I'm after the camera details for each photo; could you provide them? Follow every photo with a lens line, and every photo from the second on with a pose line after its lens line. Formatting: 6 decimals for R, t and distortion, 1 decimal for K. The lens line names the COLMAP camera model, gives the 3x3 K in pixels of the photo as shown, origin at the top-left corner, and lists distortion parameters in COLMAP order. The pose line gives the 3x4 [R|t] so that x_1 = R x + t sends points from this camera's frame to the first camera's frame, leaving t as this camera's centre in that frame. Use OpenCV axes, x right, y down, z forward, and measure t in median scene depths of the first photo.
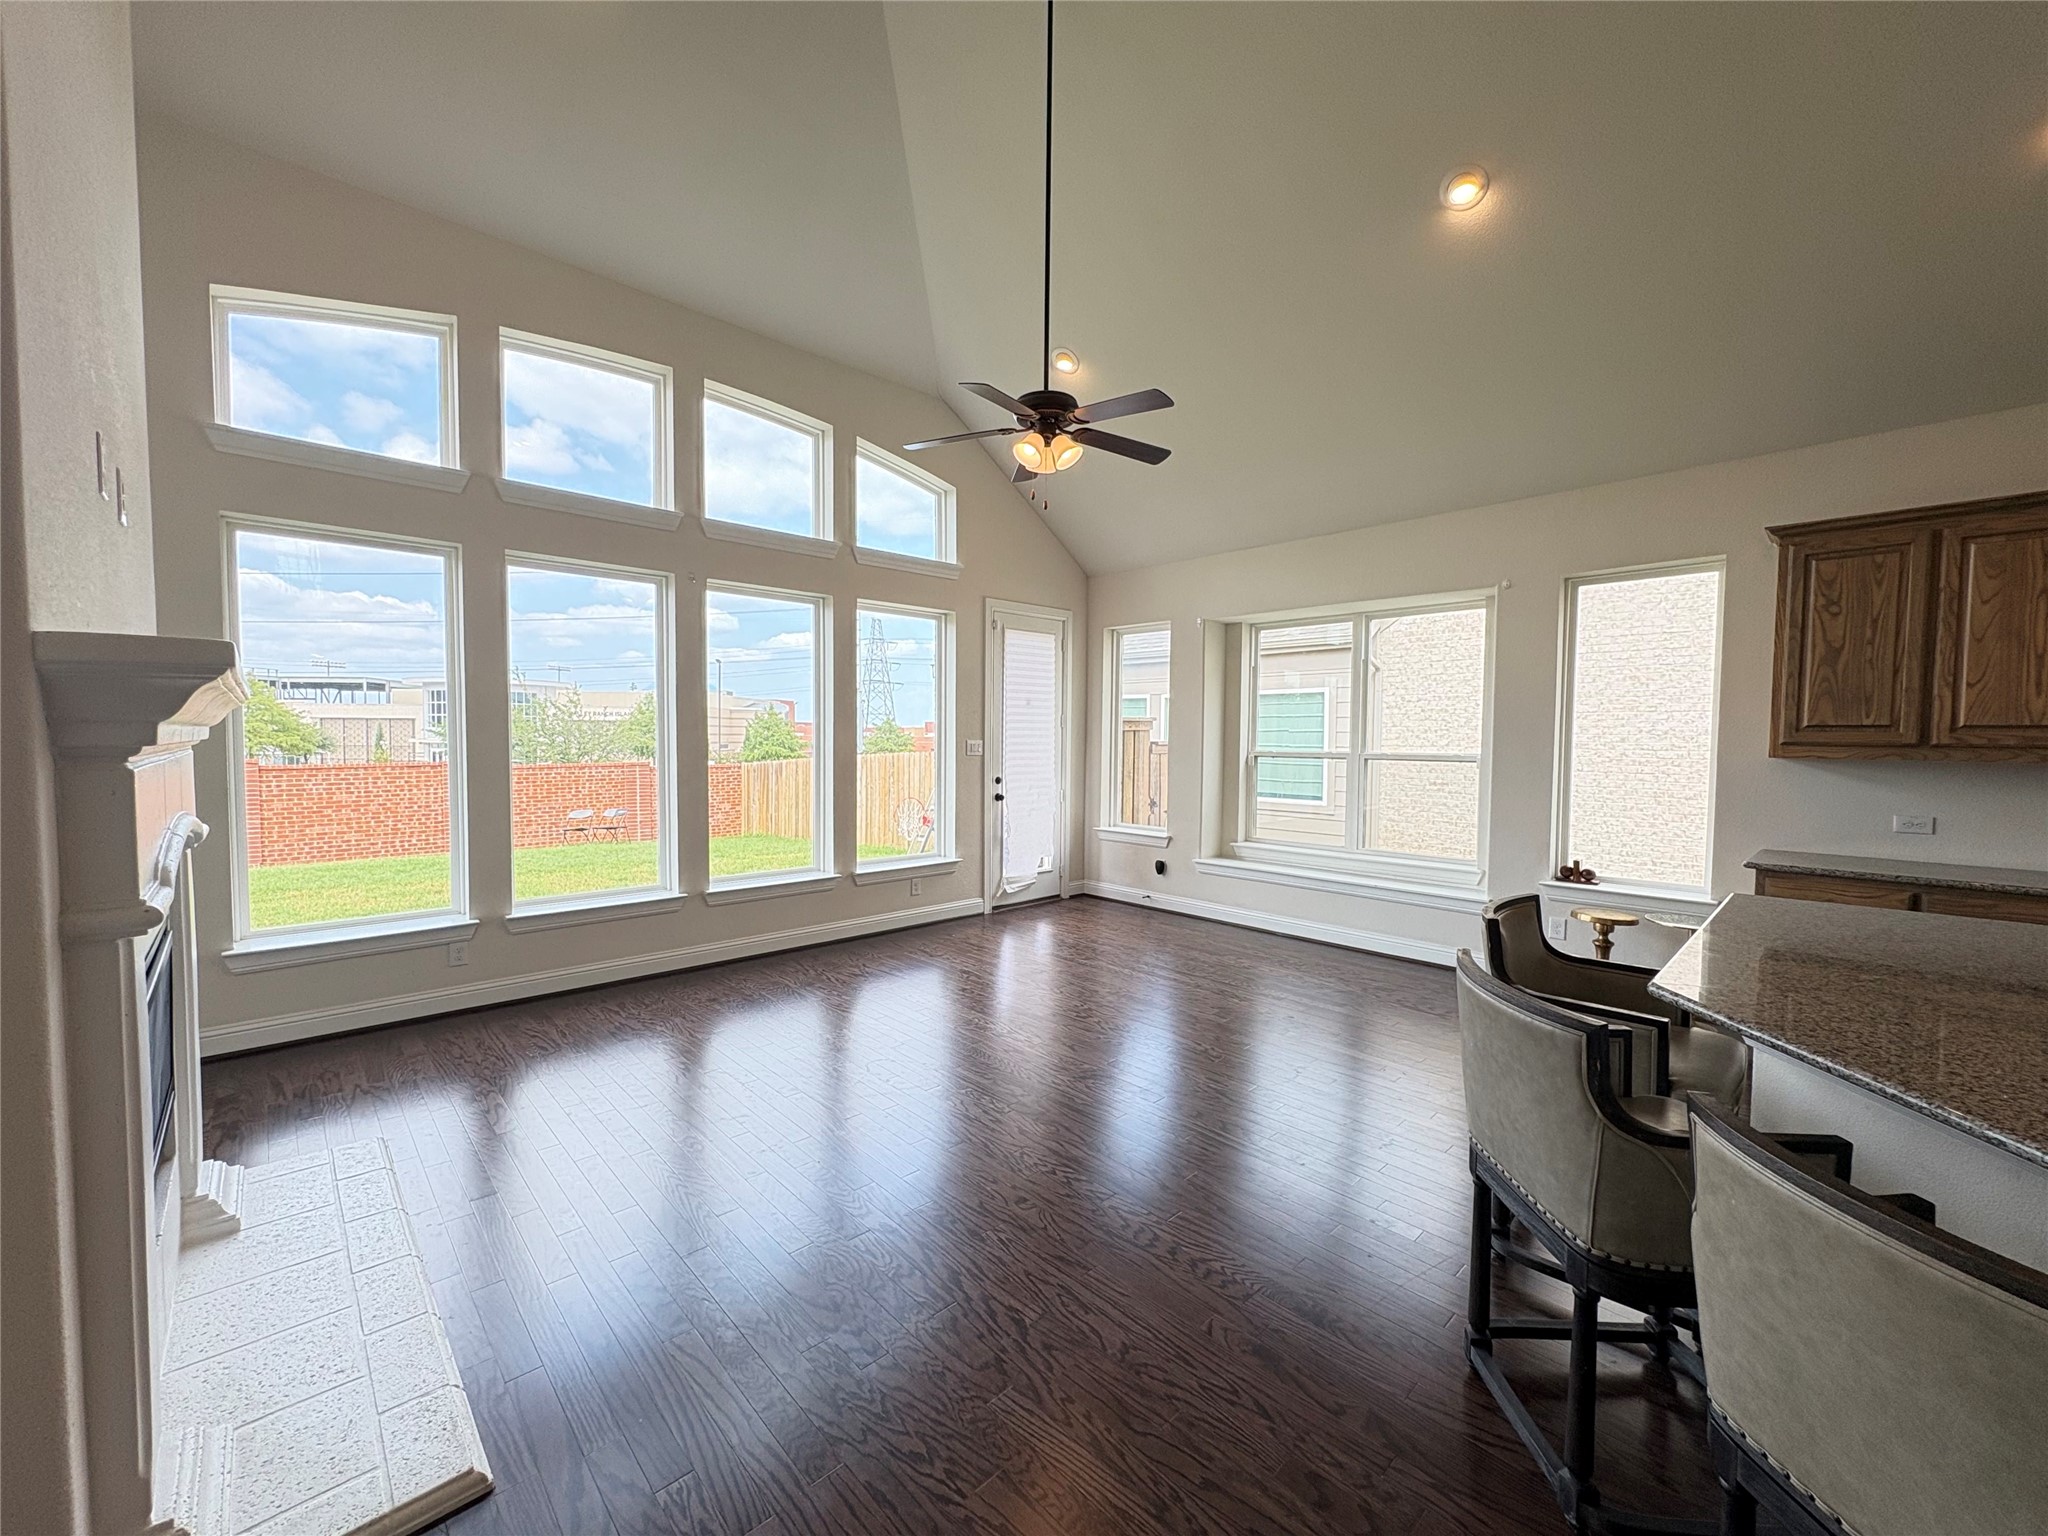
lens RADIAL K [[816.8, 0, 1020.8], [0, 816.8, 767.5], [0, 0, 1]] dist [0.000303, -0.000379]
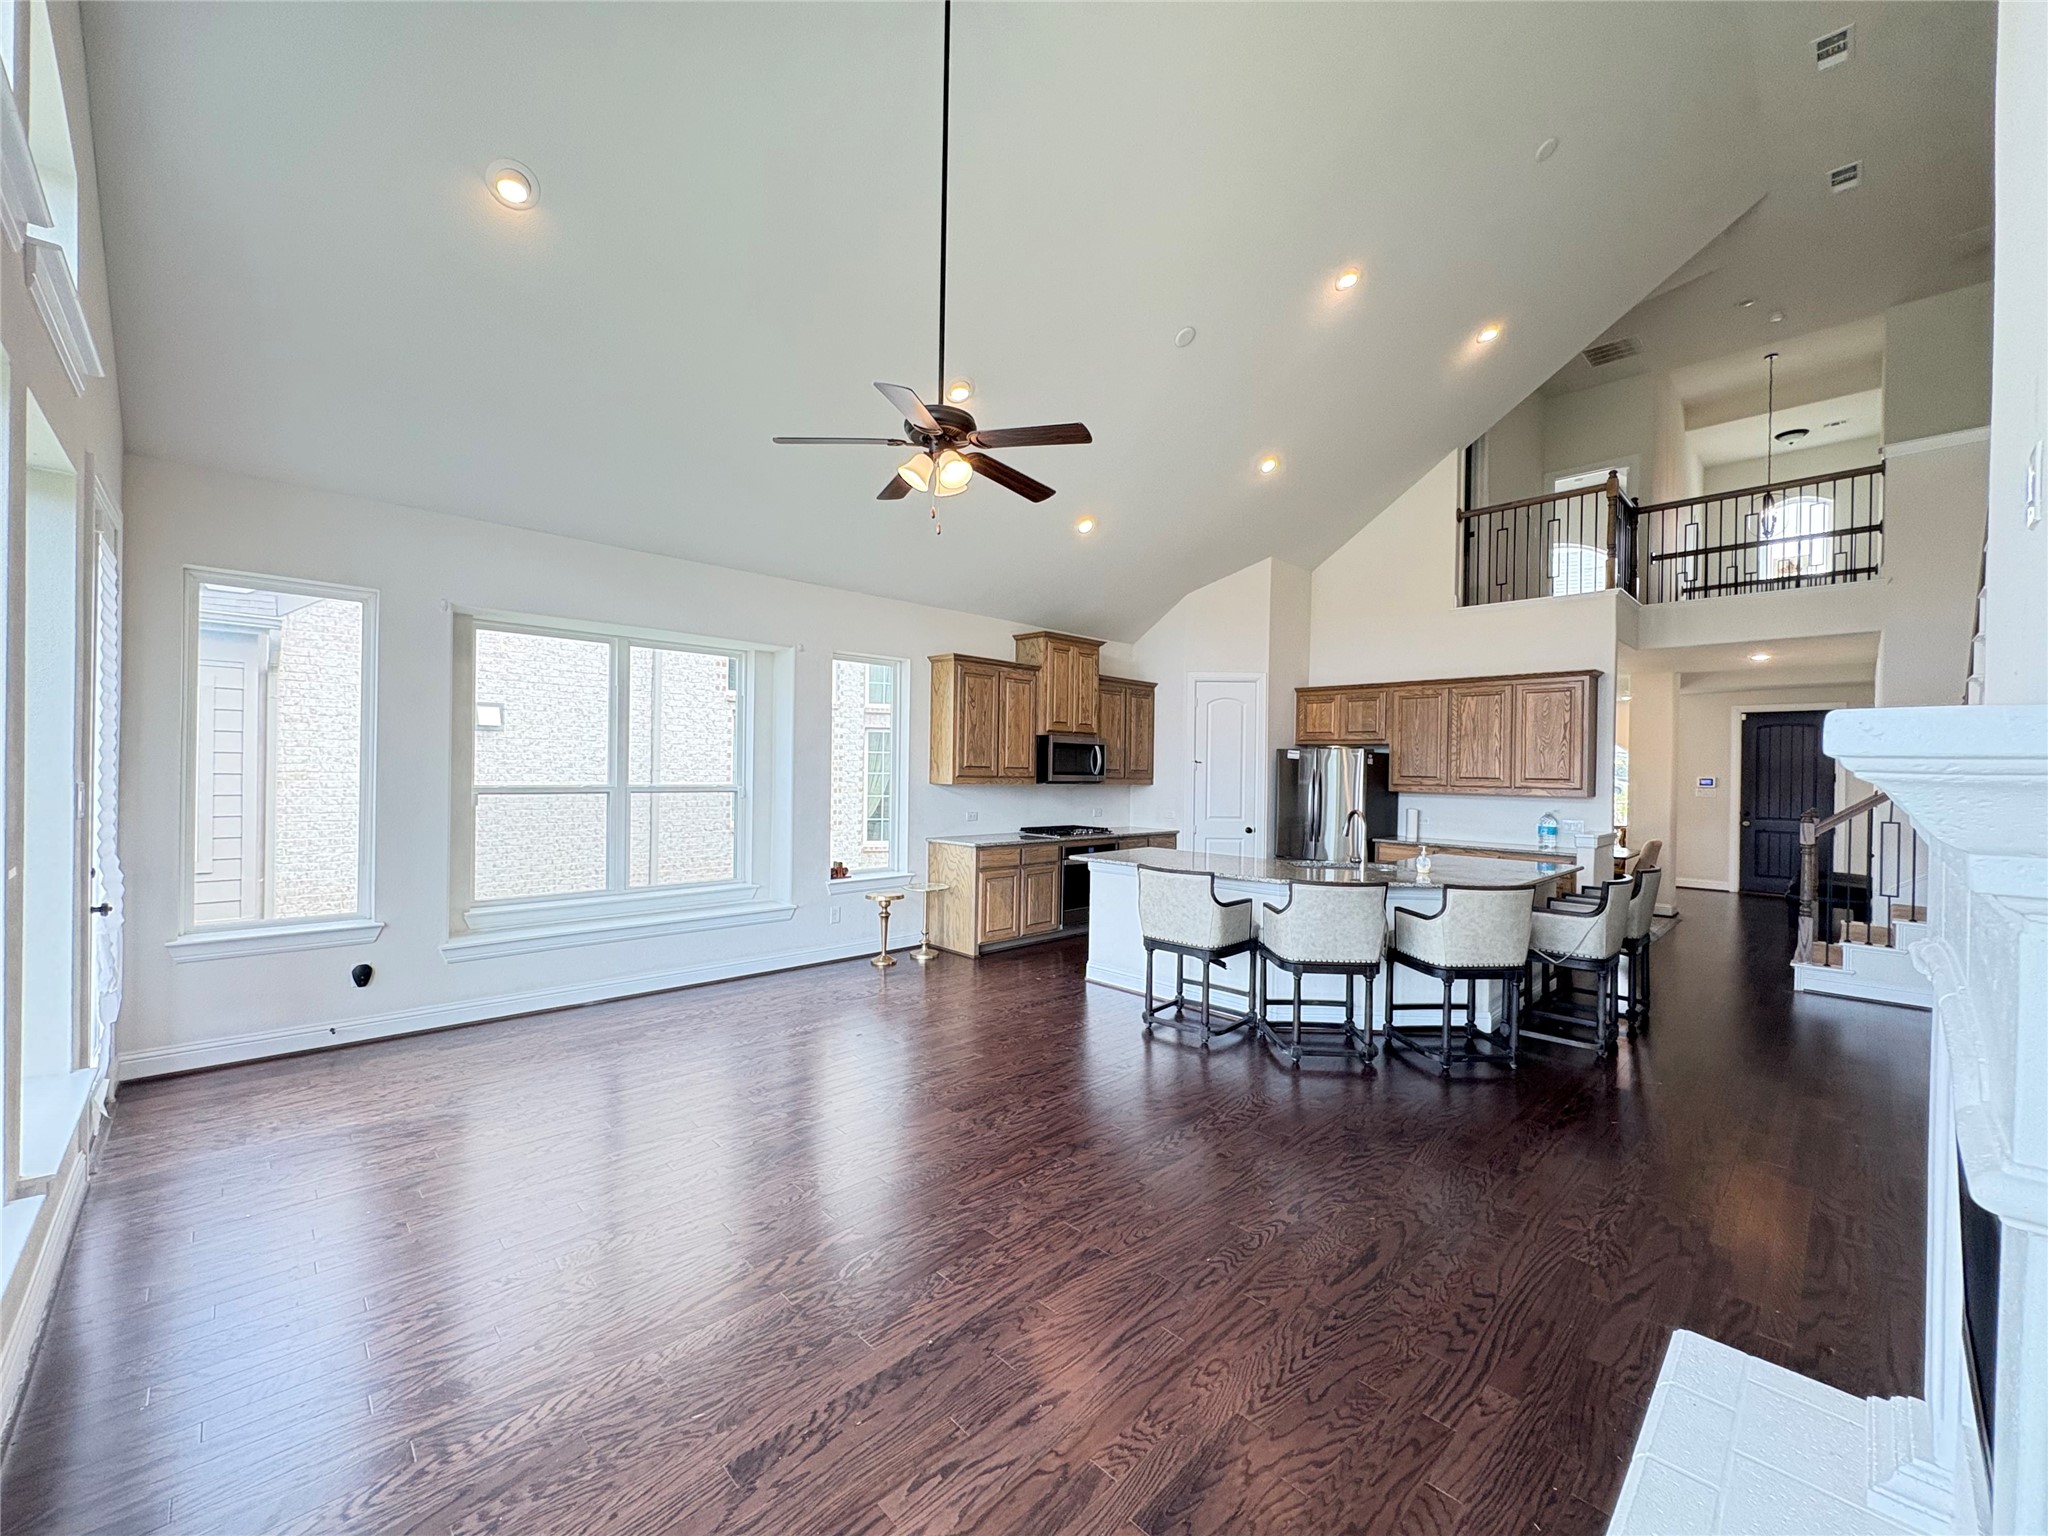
lens RADIAL K [[816.8, 0, 1026.7], [0, 816.8, 776.3], [0, 0, 1]] dist [0.000303, -0.000379]
pose [[-0.024707, -0.018329, 0.999527, -0.643618], [0.020335, 0.999616, 0.018834, -0.045222], [-0.999488, 0.020791, -0.024325, 0.681500]]
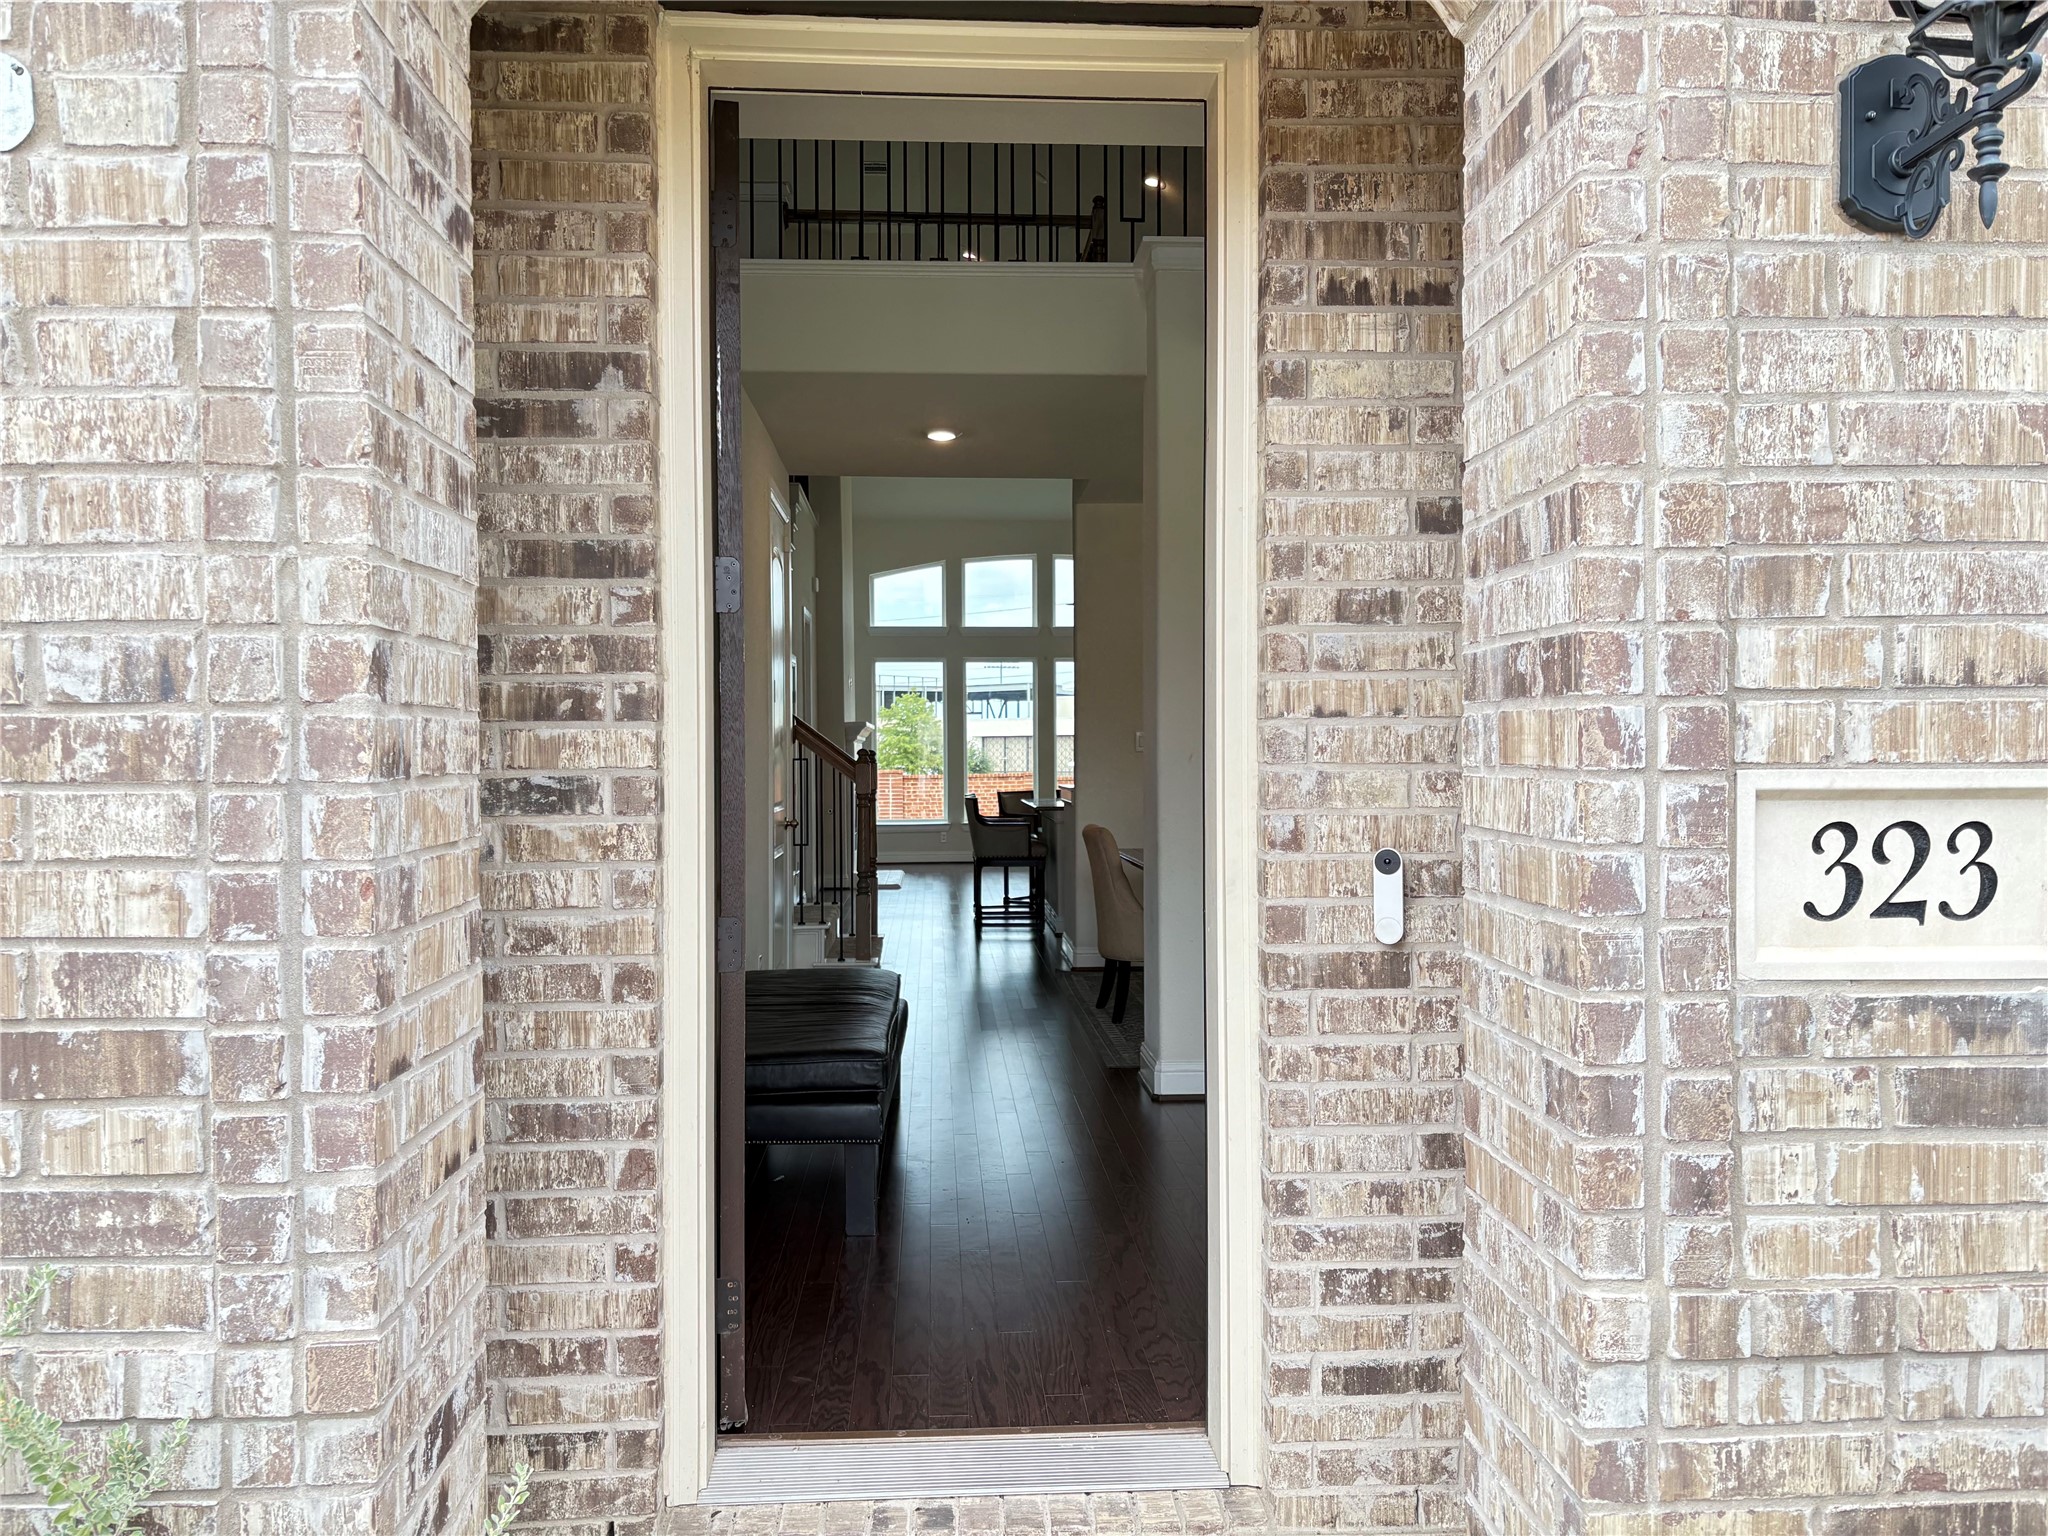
lens RADIAL K [[1548.0, 0, 1031.0], [0, 1548.0, 767.3], [0, 0, 1]] dist [-0.007490, -0.000724]
pose [[0.772138, -0.008763, -0.635394, 1.869102], [-0.010970, 0.999572, -0.027116, 0.121076], [0.635360, 0.027908, 0.771712, -1.819816]]
